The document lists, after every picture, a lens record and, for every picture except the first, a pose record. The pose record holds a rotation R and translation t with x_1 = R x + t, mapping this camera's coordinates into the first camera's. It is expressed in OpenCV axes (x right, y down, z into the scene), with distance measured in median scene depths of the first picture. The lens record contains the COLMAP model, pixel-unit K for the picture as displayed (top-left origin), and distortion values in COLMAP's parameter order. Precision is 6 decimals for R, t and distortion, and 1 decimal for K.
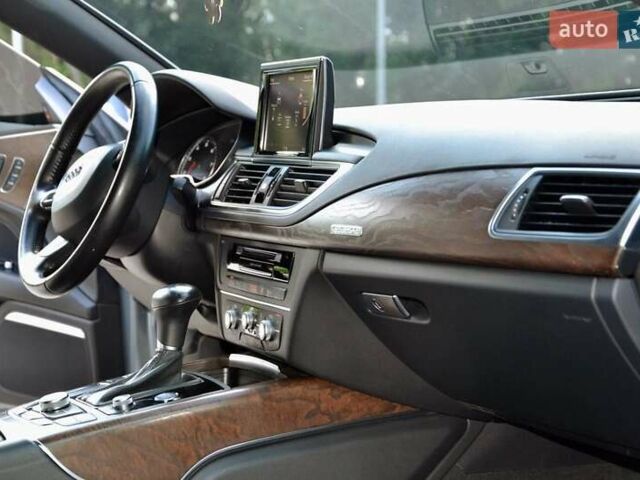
lens RADIAL K [[986.6, 0, 320.0], [0, 986.6, 240.0], [0, 0, 1]] dist [-0.011944, 0.114923]
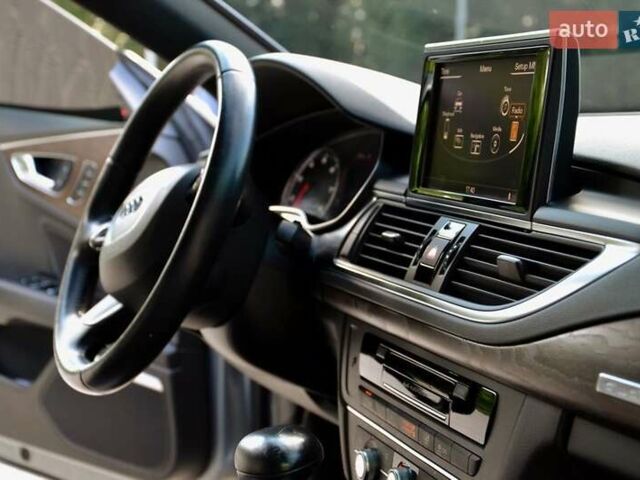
lens RADIAL K [[986.6, 0, 320.0], [0, 986.6, 240.0], [0, 0, 1]] dist [-0.011944, 0.114923]
pose [[0.994610, 0.025357, -0.100543, -0.055221], [-0.024171, 0.999623, 0.012990, -0.059260], [0.100834, -0.010490, 0.994848, 0.357146]]
